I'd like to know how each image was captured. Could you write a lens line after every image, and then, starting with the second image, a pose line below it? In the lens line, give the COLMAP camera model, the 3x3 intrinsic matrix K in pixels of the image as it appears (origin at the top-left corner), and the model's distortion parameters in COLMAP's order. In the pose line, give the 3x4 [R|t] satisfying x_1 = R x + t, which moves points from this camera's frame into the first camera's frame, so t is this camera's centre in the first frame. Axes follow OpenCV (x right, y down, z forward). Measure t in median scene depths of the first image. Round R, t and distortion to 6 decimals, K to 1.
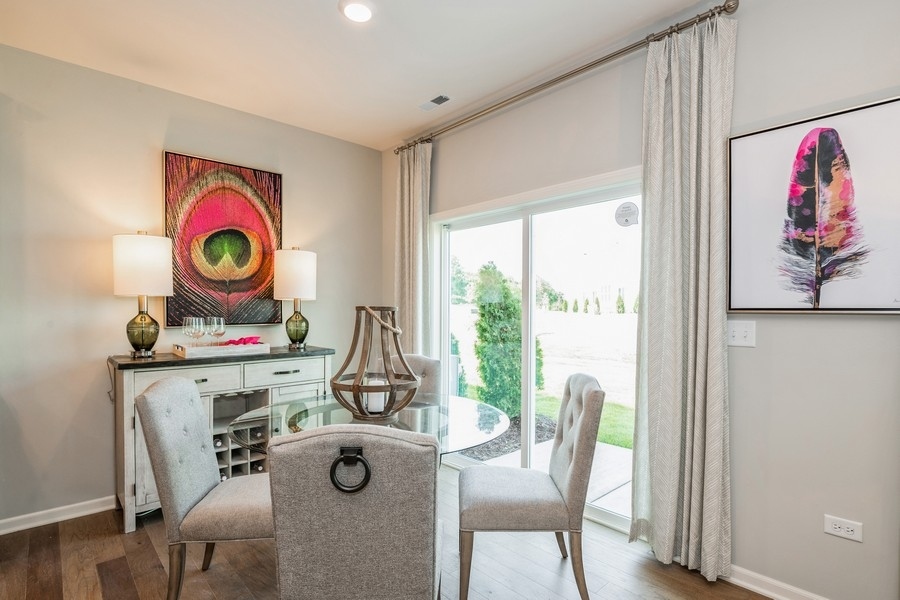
lens RADIAL K [[448.3, 0, 450.8], [0, 448.3, 313.5], [0, 0, 1]] dist [0.000909, 0.000087]
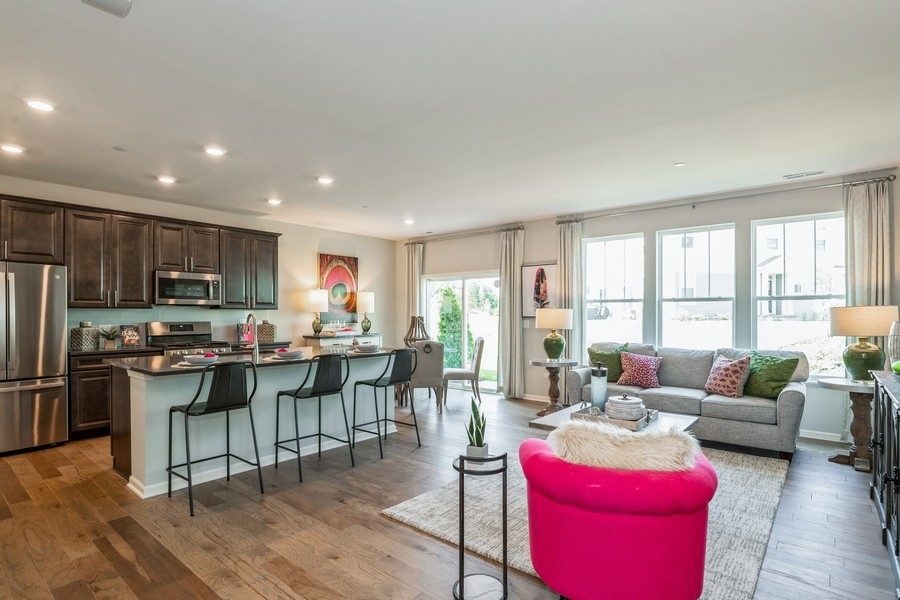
lens RADIAL K [[448.3, 0, 450.8], [0, 448.3, 313.5], [0, 0, 1]] dist [0.000909, 0.000087]
pose [[0.992545, -0.002237, 0.121859, -0.204178], [0.003482, 0.999944, -0.010006, -0.002058], [-0.121830, 0.010355, 0.992497, -1.448447]]
